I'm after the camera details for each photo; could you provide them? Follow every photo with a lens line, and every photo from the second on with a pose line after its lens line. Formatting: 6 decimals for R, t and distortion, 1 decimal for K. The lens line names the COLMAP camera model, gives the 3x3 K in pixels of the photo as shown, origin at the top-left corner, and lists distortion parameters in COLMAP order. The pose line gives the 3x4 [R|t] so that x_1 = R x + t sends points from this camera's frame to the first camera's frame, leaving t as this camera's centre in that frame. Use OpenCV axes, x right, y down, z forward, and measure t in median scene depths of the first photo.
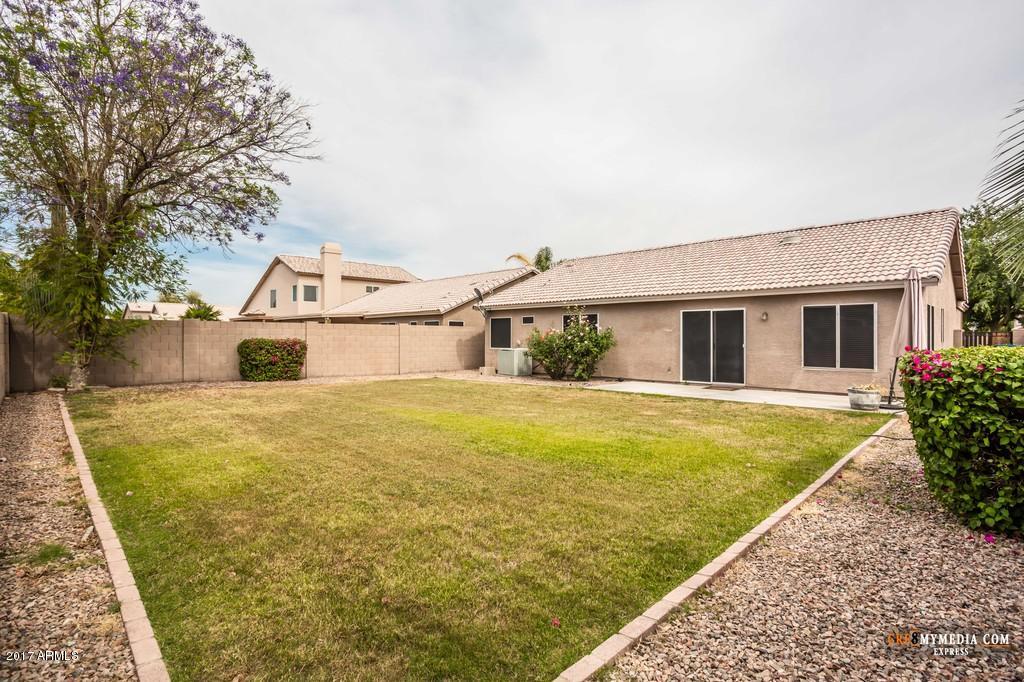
lens RADIAL K [[486.9, 0, 511.5], [0, 486.9, 336.1], [0, 0, 1]] dist [0.004733, 0.001977]
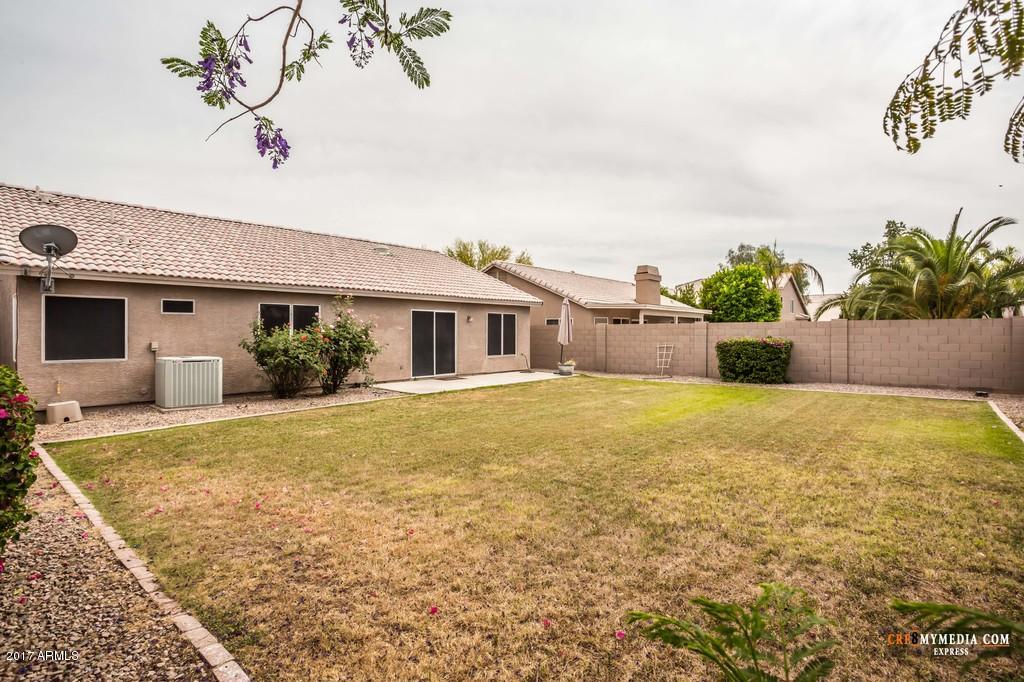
lens RADIAL K [[486.9, 0, 512.1], [0, 486.9, 335.8], [0, 0, 1]] dist [0.004733, 0.001977]
pose [[-0.029899, -0.009574, 0.999507, -0.704489], [0.000837, 0.999954, 0.009603, -0.006315], [-0.999553, 0.001124, -0.029889, 0.832194]]
